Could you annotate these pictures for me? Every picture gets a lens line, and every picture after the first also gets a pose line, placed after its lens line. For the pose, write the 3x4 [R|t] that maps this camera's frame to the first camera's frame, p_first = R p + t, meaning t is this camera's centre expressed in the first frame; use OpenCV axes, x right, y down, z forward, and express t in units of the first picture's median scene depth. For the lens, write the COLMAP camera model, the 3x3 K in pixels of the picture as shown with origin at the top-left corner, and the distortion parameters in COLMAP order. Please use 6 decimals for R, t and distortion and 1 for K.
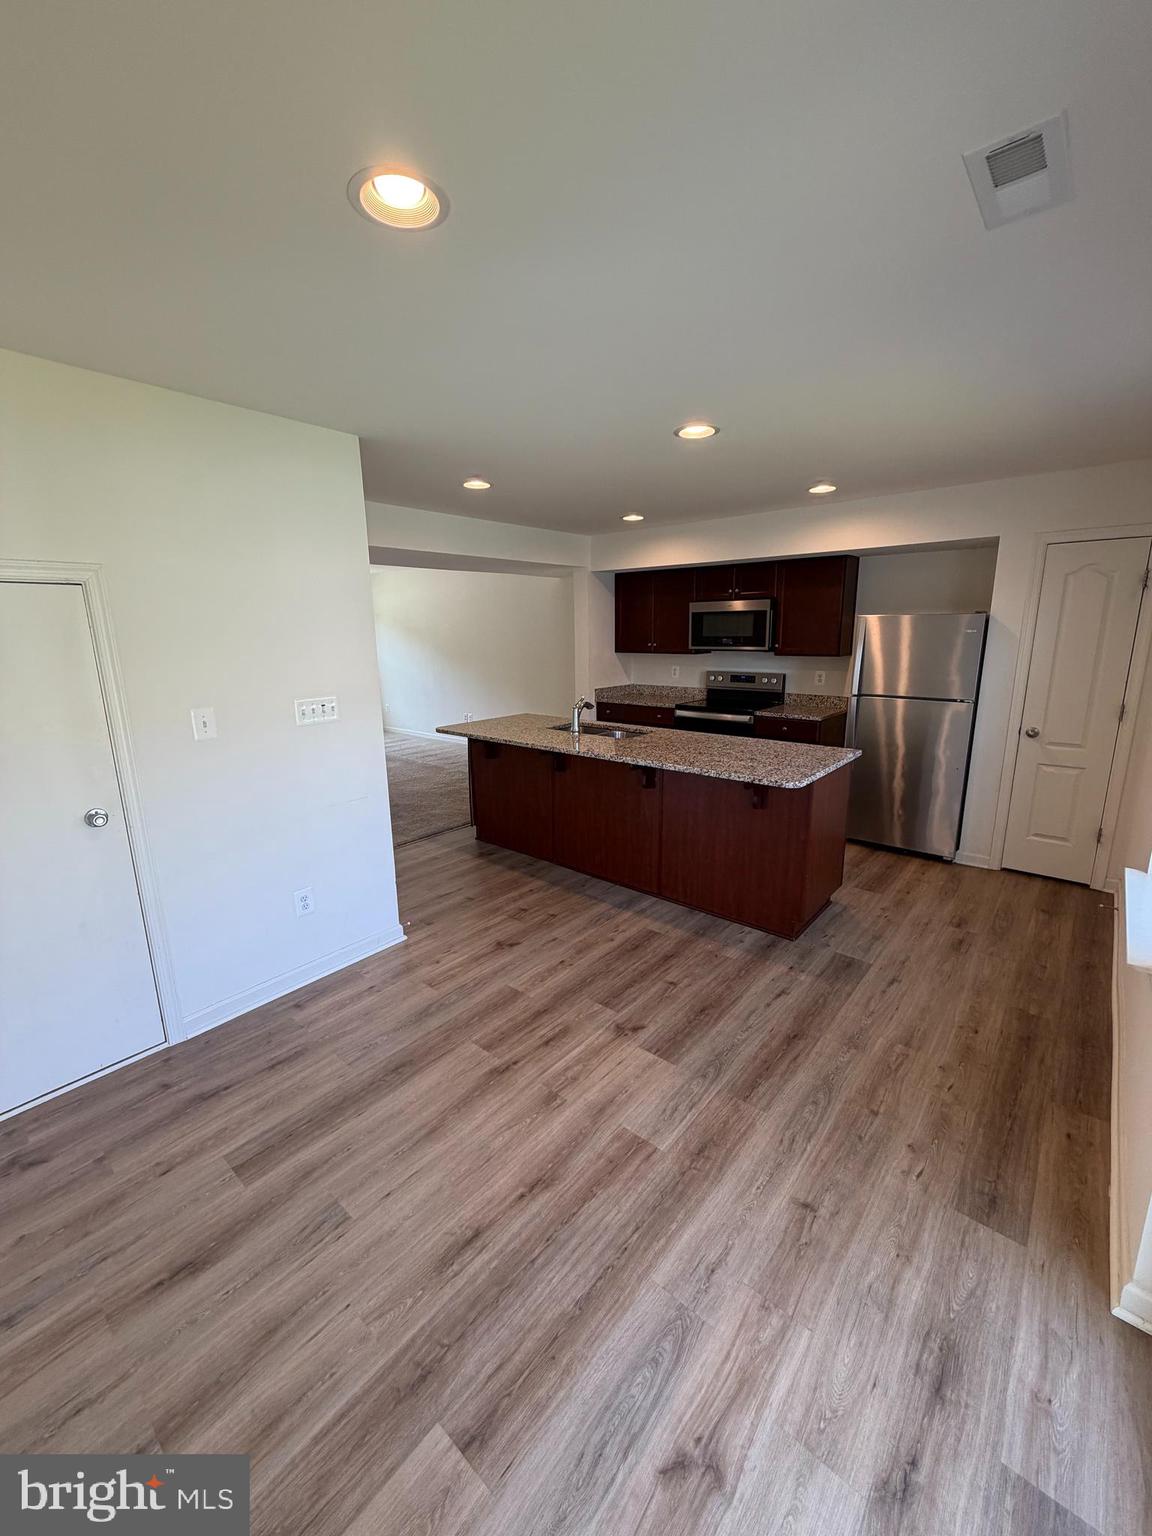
lens RADIAL K [[609.9, 0, 575.3], [0, 609.9, 763.8], [0, 0, 1]] dist [-0.002144, -0.000144]
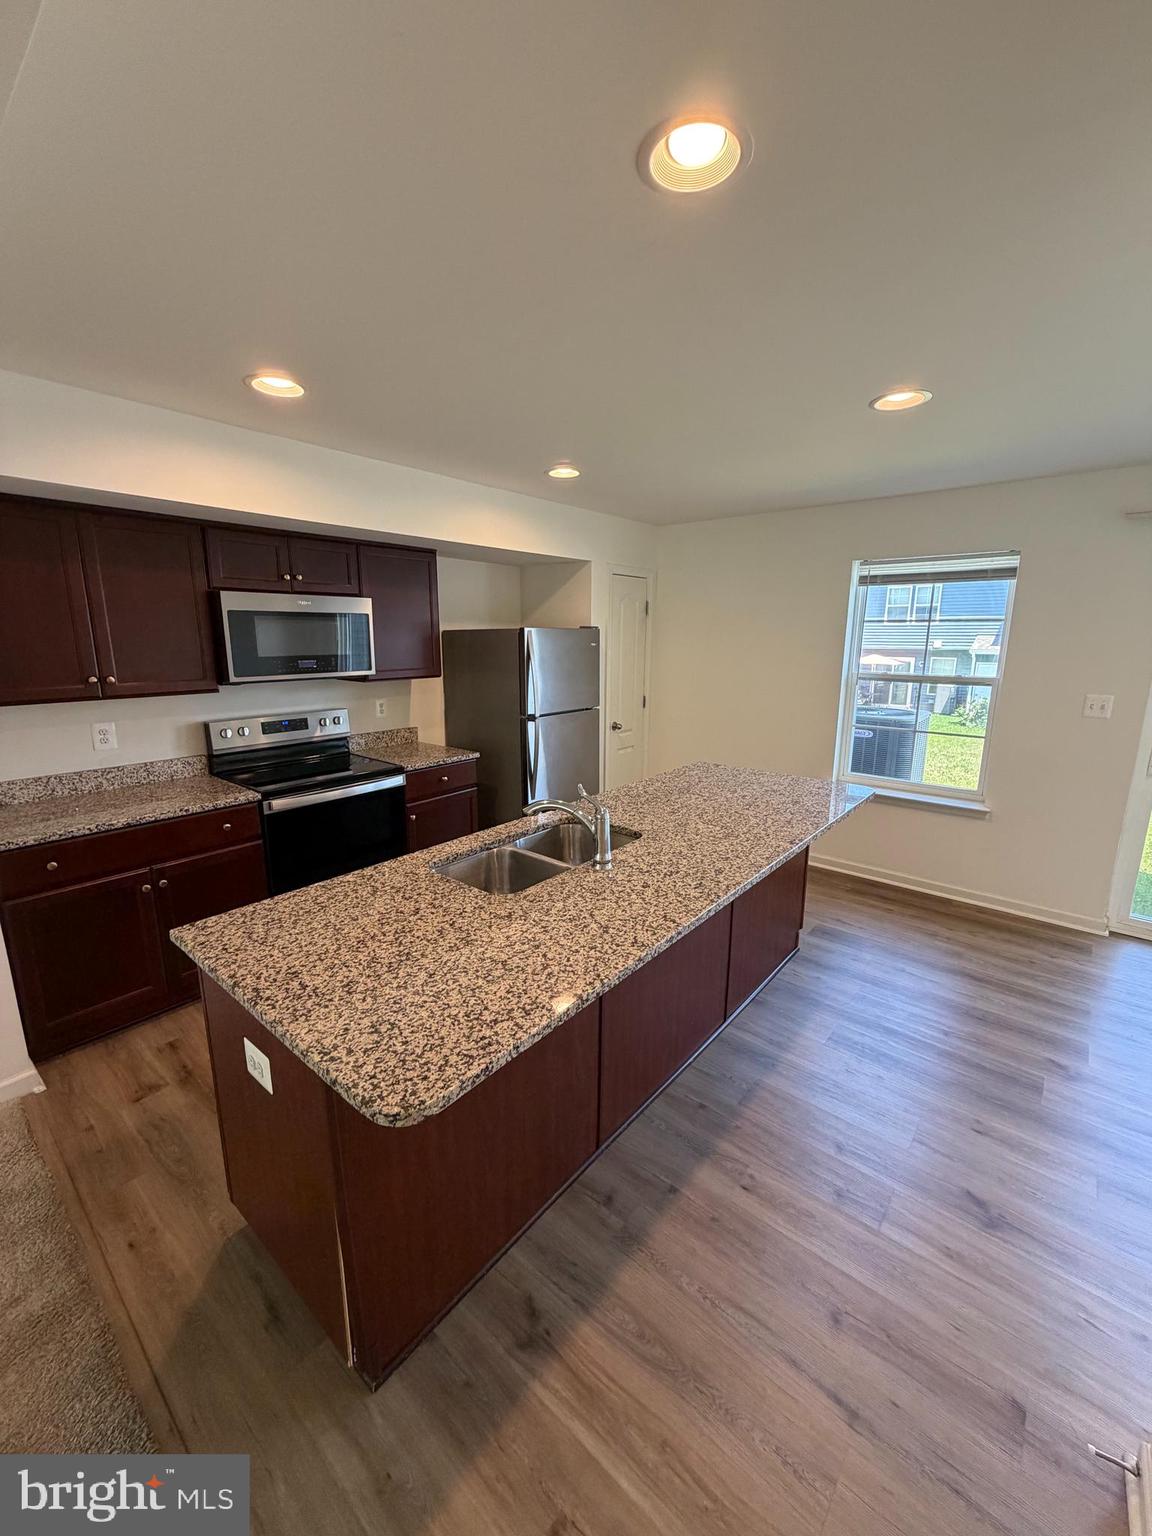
lens RADIAL K [[611.7, 0, 577.1], [0, 611.7, 762.6], [0, 0, 1]] dist [-0.001153, -0.000101]
pose [[-0.010171, -0.194491, 0.980852, -0.697014], [0.213868, 0.957781, 0.192134, -0.341532], [-0.976810, 0.211727, 0.031854, 1.526031]]
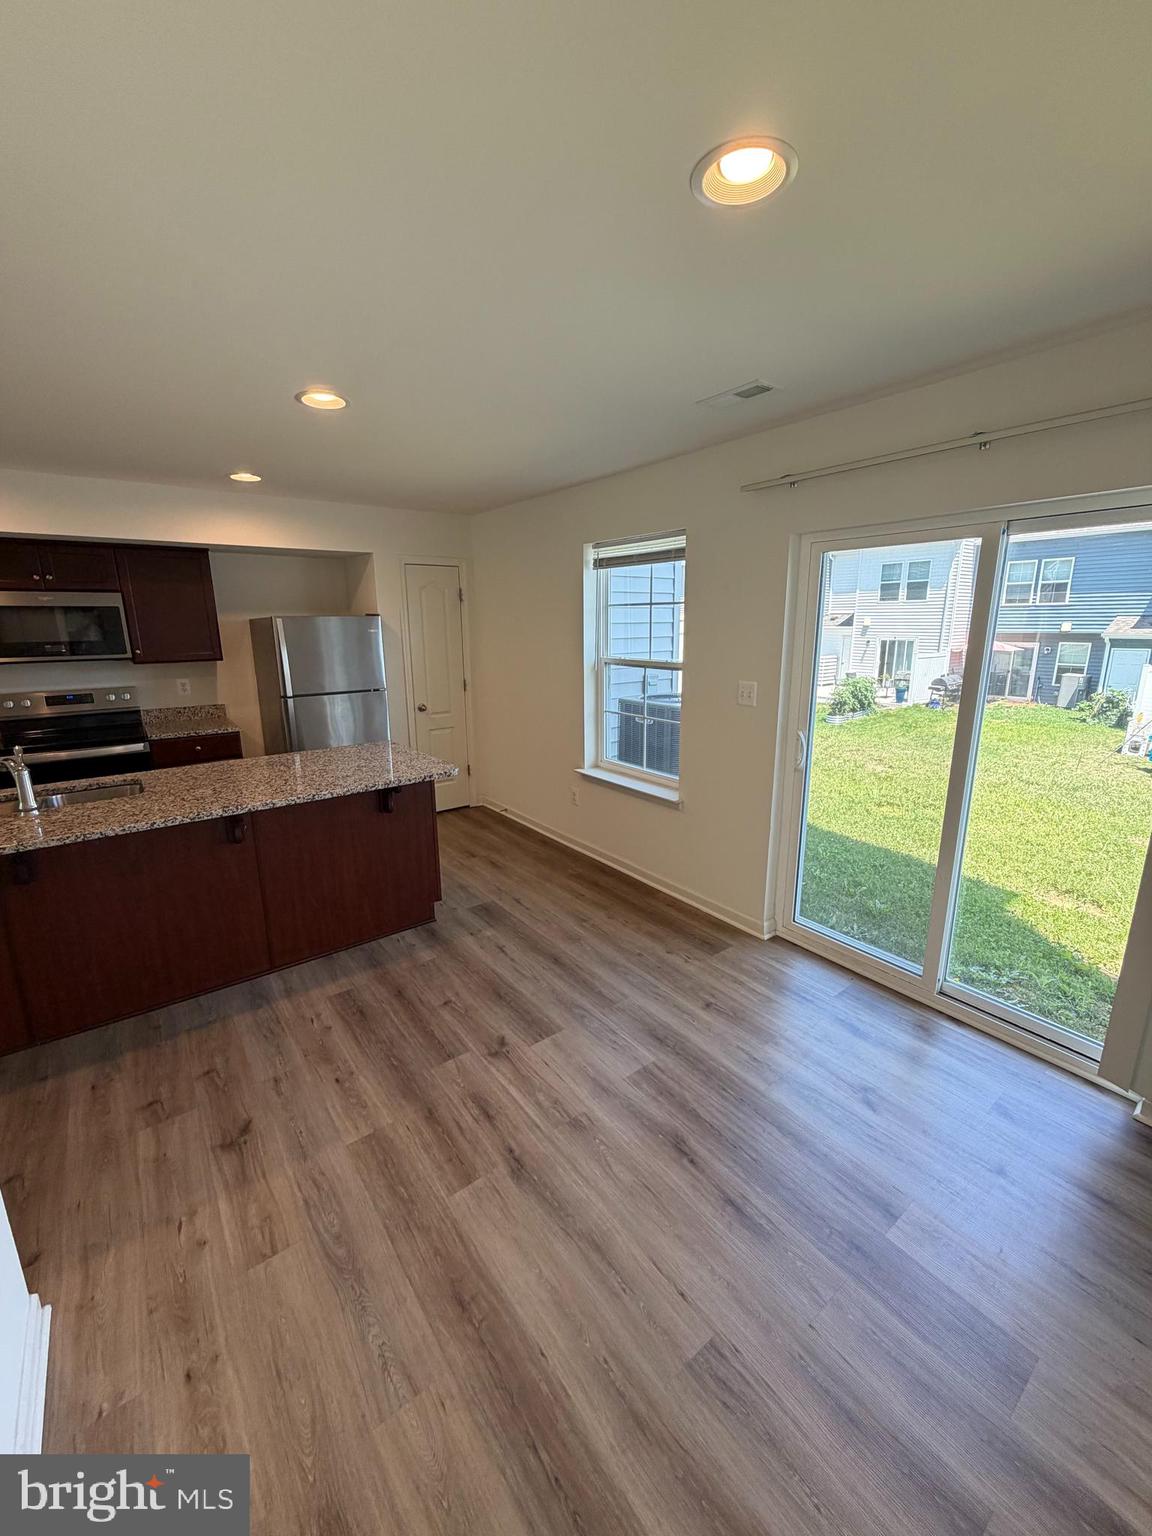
lens RADIAL K [[611.7, 0, 577.1], [0, 611.7, 762.6], [0, 0, 1]] dist [-0.001153, -0.000101]
pose [[0.209570, -0.212048, 0.954524, -0.673949], [0.216199, 0.962089, 0.166262, -0.122463], [-0.953592, 0.171523, 0.247470, 0.543506]]
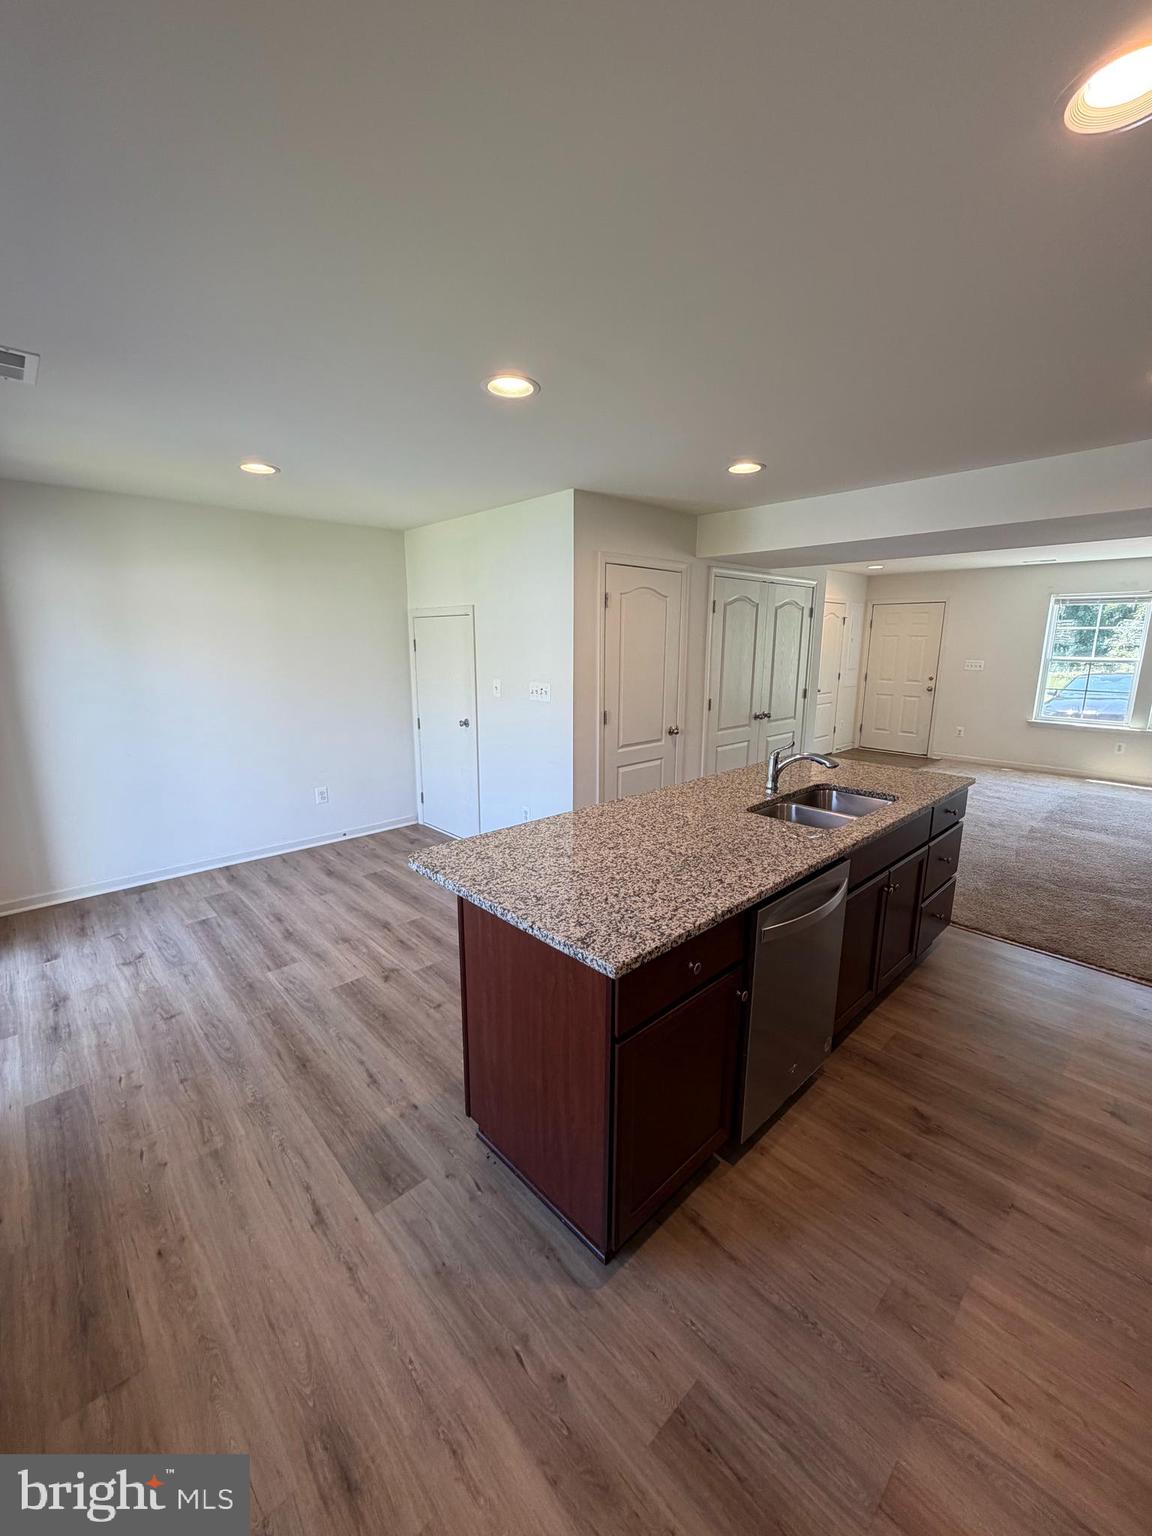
lens RADIAL K [[611.7, 0, 577.1], [0, 611.7, 762.6], [0, 0, 1]] dist [-0.001153, -0.000101]
pose [[-0.107952, 0.212178, -0.971250, 1.066516], [-0.214728, 0.948923, 0.231167, -0.297552], [0.970690, 0.233509, -0.056877, 1.265007]]
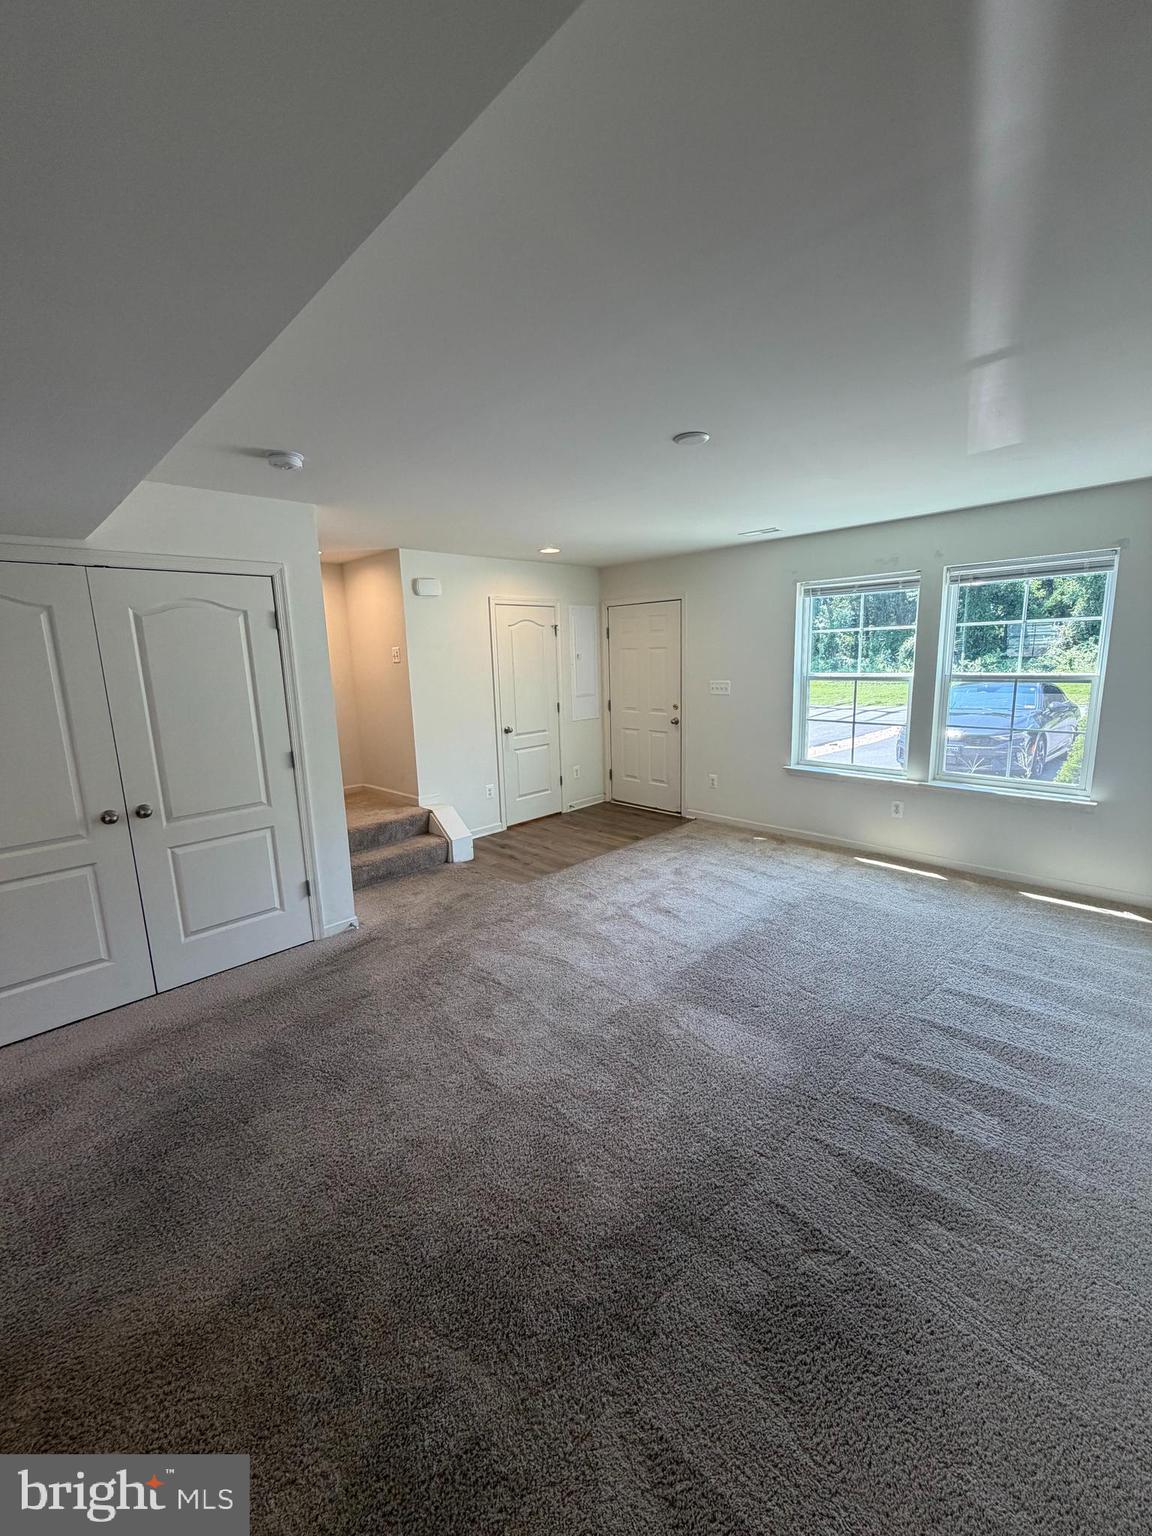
lens RADIAL K [[611.7, 0, 577.1], [0, 611.7, 762.6], [0, 0, 1]] dist [-0.001153, -0.000101]
pose [[-0.071710, 0.193085, -0.978558, -0.006898], [-0.183386, 0.961806, 0.203219, -0.563019], [0.980422, 0.194027, -0.033562, 2.506357]]
